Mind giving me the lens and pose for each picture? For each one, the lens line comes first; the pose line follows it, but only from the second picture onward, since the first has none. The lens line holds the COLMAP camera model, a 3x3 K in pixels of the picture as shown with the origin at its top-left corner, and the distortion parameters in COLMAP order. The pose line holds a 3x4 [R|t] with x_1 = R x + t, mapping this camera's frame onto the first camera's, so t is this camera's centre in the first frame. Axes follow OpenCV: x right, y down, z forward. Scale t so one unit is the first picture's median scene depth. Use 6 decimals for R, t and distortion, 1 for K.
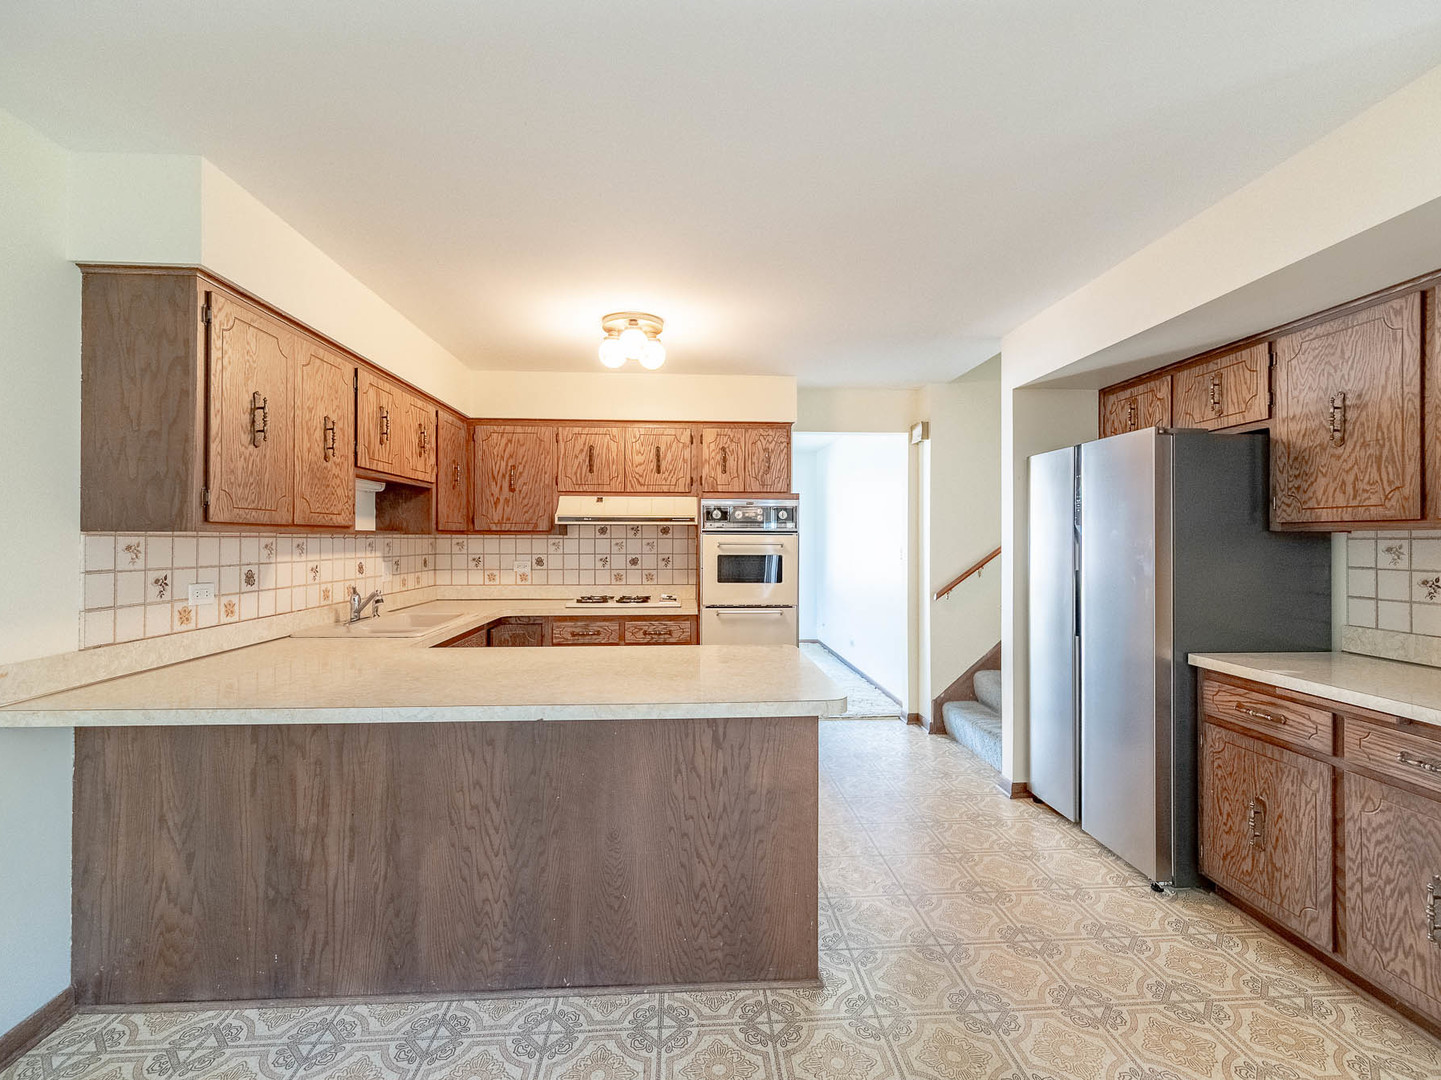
lens RADIAL K [[649.6, 0, 719.2], [0, 649.6, 536.2], [0, 0, 1]] dist [0.000498, 0.000046]
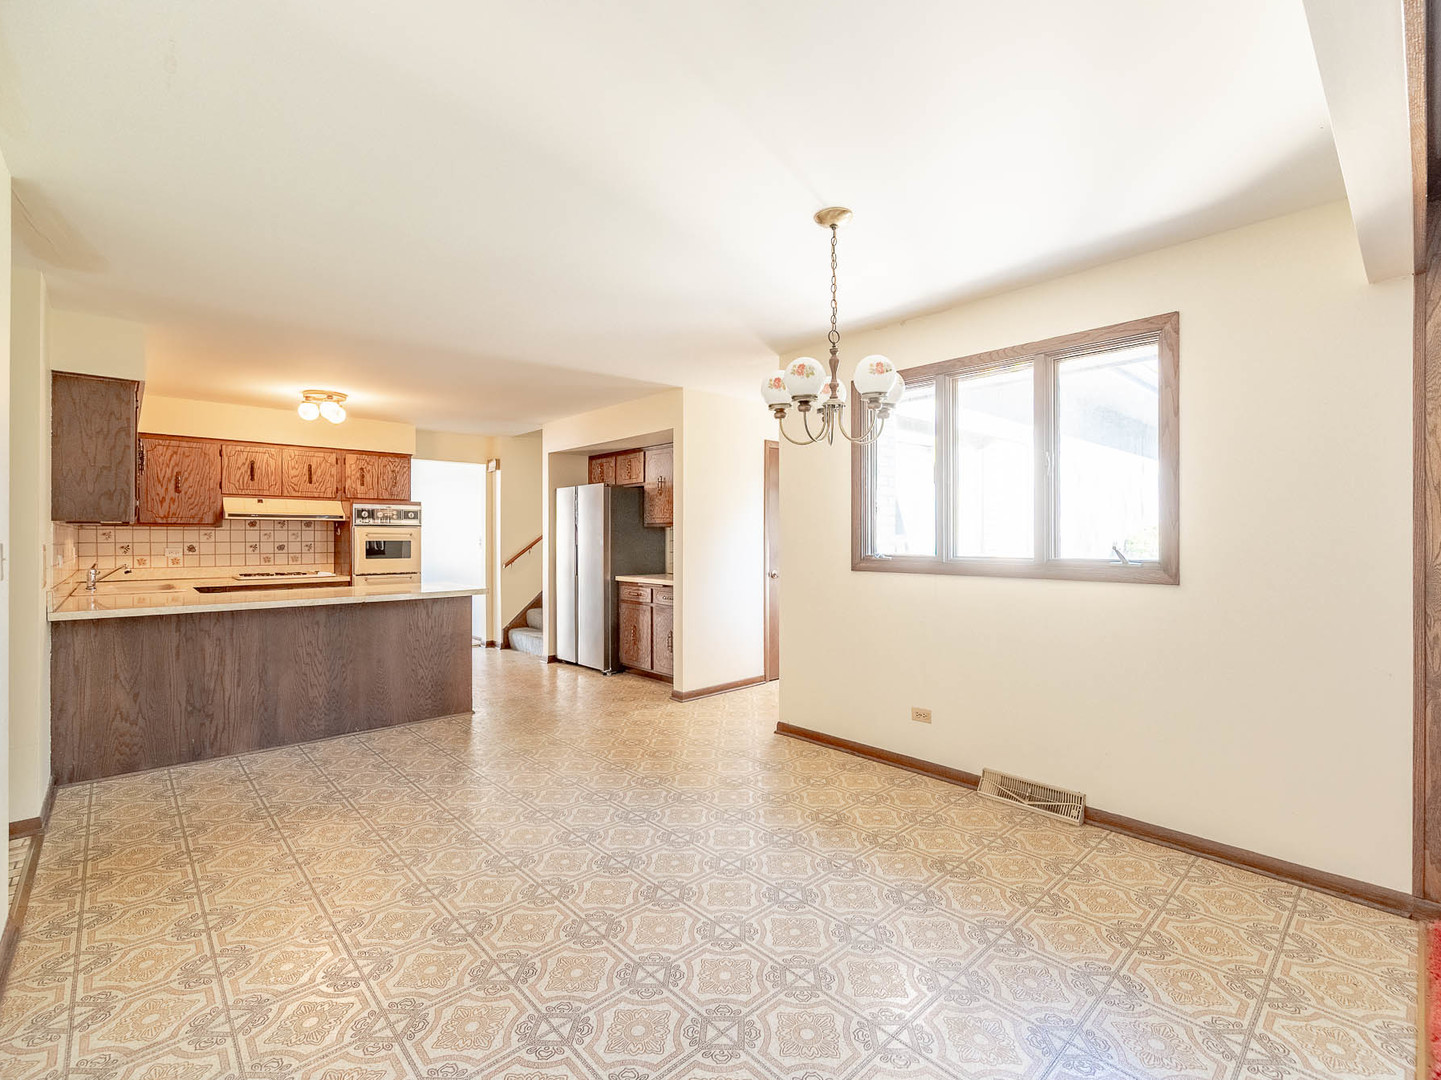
lens RADIAL K [[649.6, 0, 719.2], [0, 649.6, 536.2], [0, 0, 1]] dist [0.000498, 0.000046]
pose [[0.776310, -0.001850, 0.630349, -0.373676], [-0.000451, 0.999994, 0.003491, 0.014799], [-0.630352, -0.002994, 0.776304, -0.824477]]
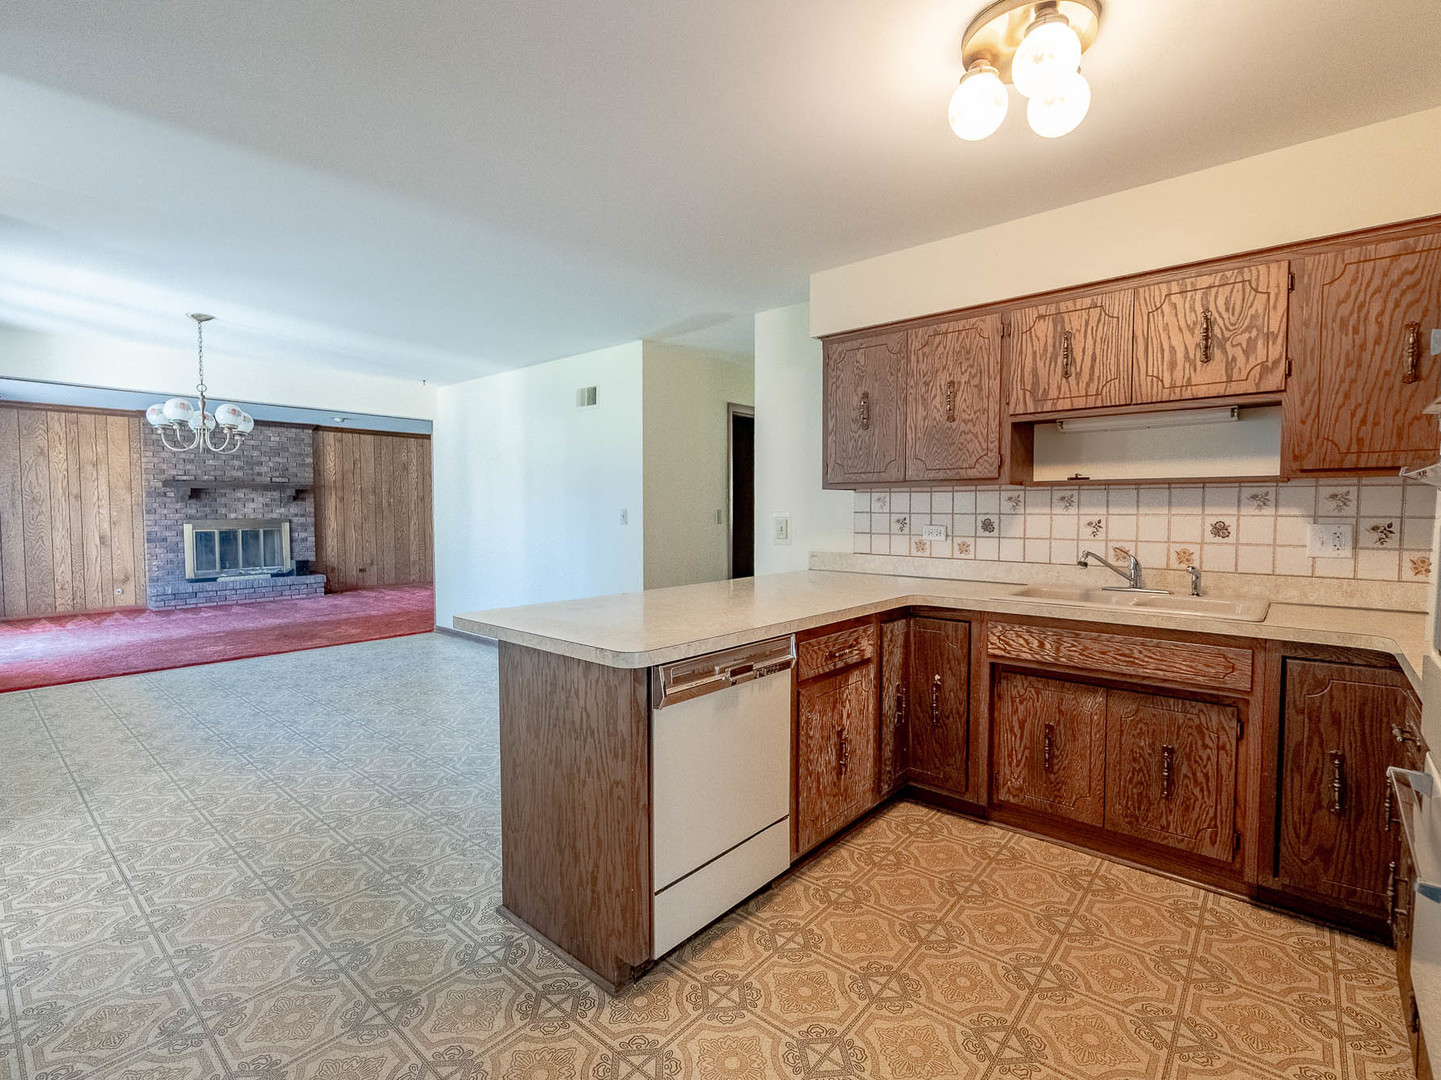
lens RADIAL K [[670.5, 0, 720.5], [0, 670.5, 540.0], [0, 0, 1]] dist [-0.021197, 0.000019]
pose [[-0.699760, 0.033295, -0.713601, 0.534962], [0.002895, 0.999037, 0.043774, 0.038884], [0.714372, 0.028565, -0.699183, 1.629268]]
